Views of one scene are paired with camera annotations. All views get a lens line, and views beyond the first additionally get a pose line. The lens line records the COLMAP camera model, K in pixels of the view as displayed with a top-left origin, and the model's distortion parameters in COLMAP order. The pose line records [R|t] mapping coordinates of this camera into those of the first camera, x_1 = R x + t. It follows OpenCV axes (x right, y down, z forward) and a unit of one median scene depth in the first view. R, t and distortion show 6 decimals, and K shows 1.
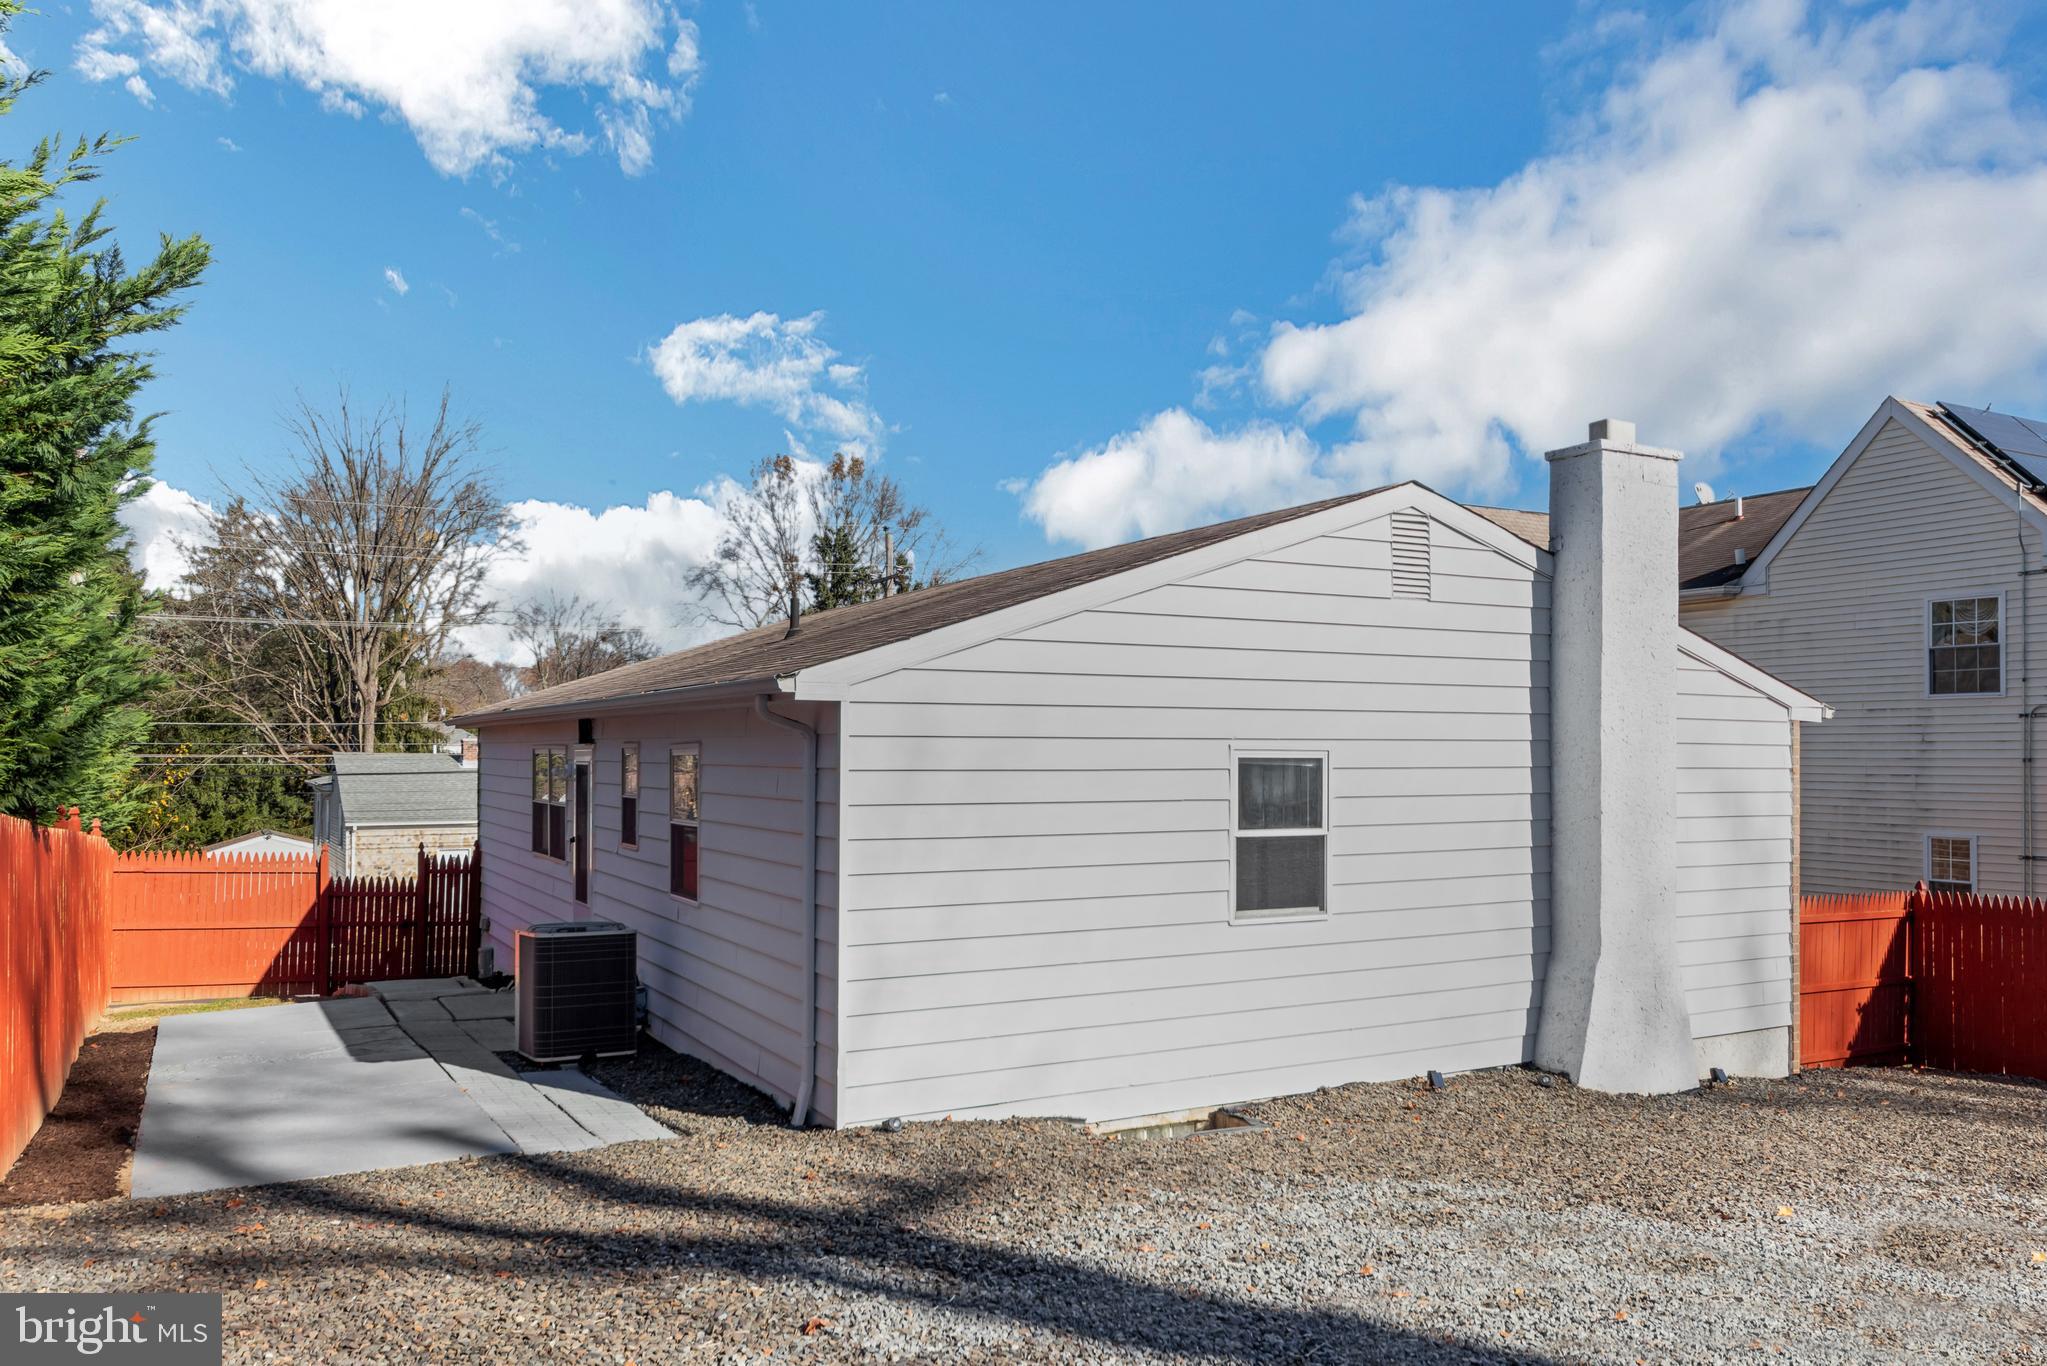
lens RADIAL K [[1498.0, 0, 1021.7], [0, 1498.0, 688.8], [0, 0, 1]] dist [-0.010687, -0.007392]
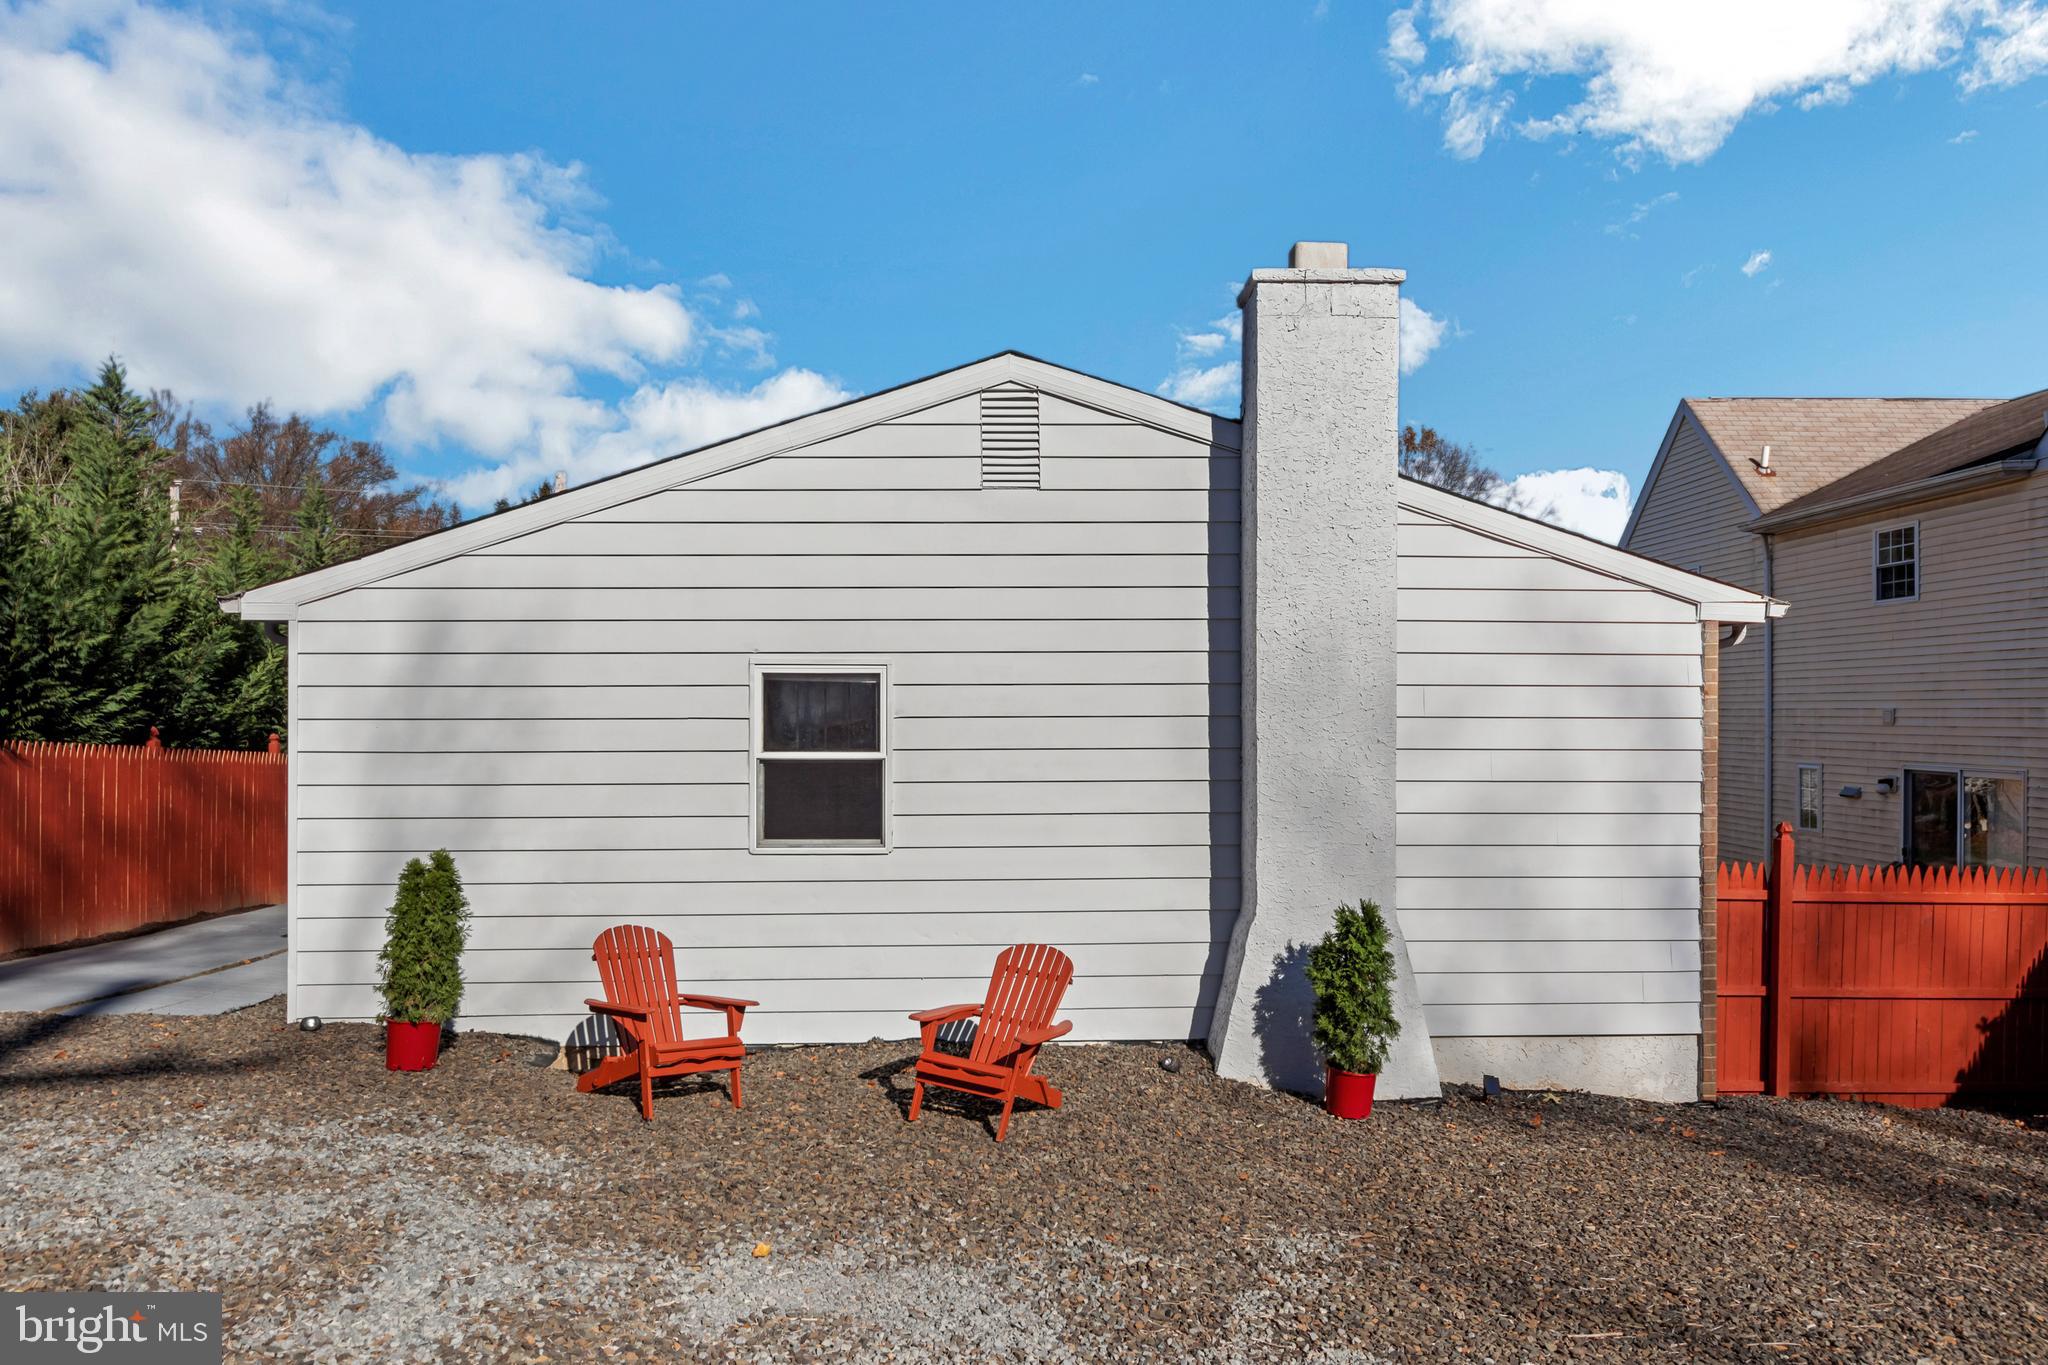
lens RADIAL K [[1325.0, 0, 1024.4], [0, 1325.0, 692.4], [0, 0, 1]] dist [0.001929, 0.000528]
pose [[0.894273, -0.011325, -0.447378, 0.612165], [0.024127, 0.999446, 0.022926, 0.040219], [0.446871, -0.031296, 0.894051, 0.321349]]
